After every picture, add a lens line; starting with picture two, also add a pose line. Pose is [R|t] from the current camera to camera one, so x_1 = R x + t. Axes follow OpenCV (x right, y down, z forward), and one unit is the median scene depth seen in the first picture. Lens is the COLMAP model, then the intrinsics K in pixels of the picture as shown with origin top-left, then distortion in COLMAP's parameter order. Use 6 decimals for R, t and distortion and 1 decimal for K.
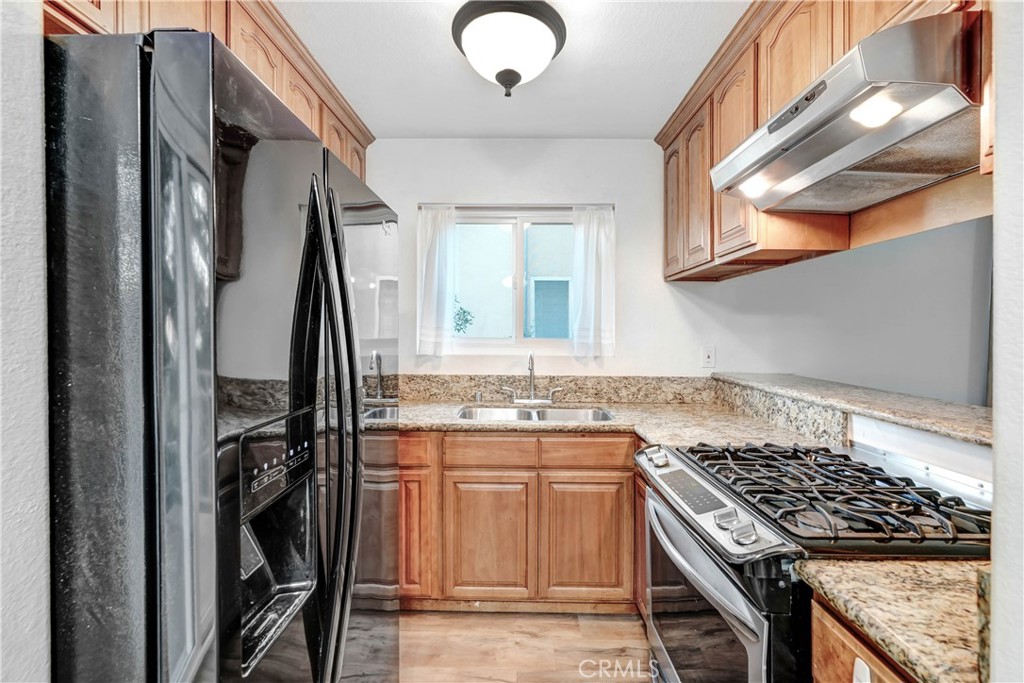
lens RADIAL K [[464.8, 0, 515.5], [0, 464.8, 308.6], [0, 0, 1]] dist [-0.010966, 0.002449]
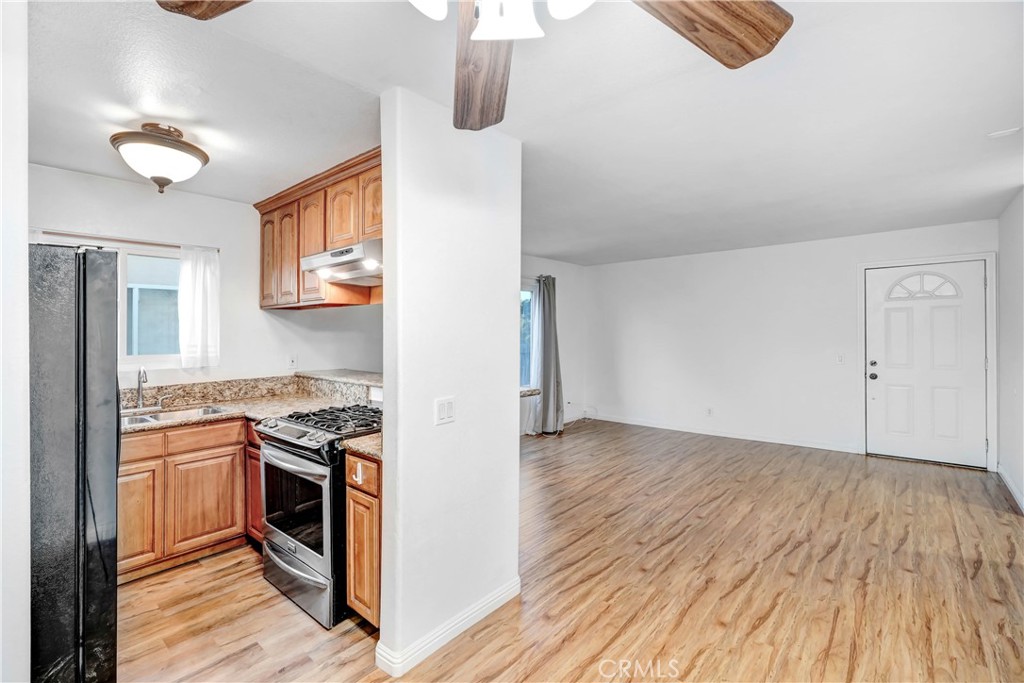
lens RADIAL K [[464.8, 0, 510.0], [0, 464.8, 334.9], [0, 0, 1]] dist [-0.010966, 0.002449]
pose [[0.650311, -0.023847, 0.759294, -0.294258], [-0.021003, 0.998561, 0.049349, -0.078927], [-0.759378, -0.048040, 0.648874, -0.553409]]
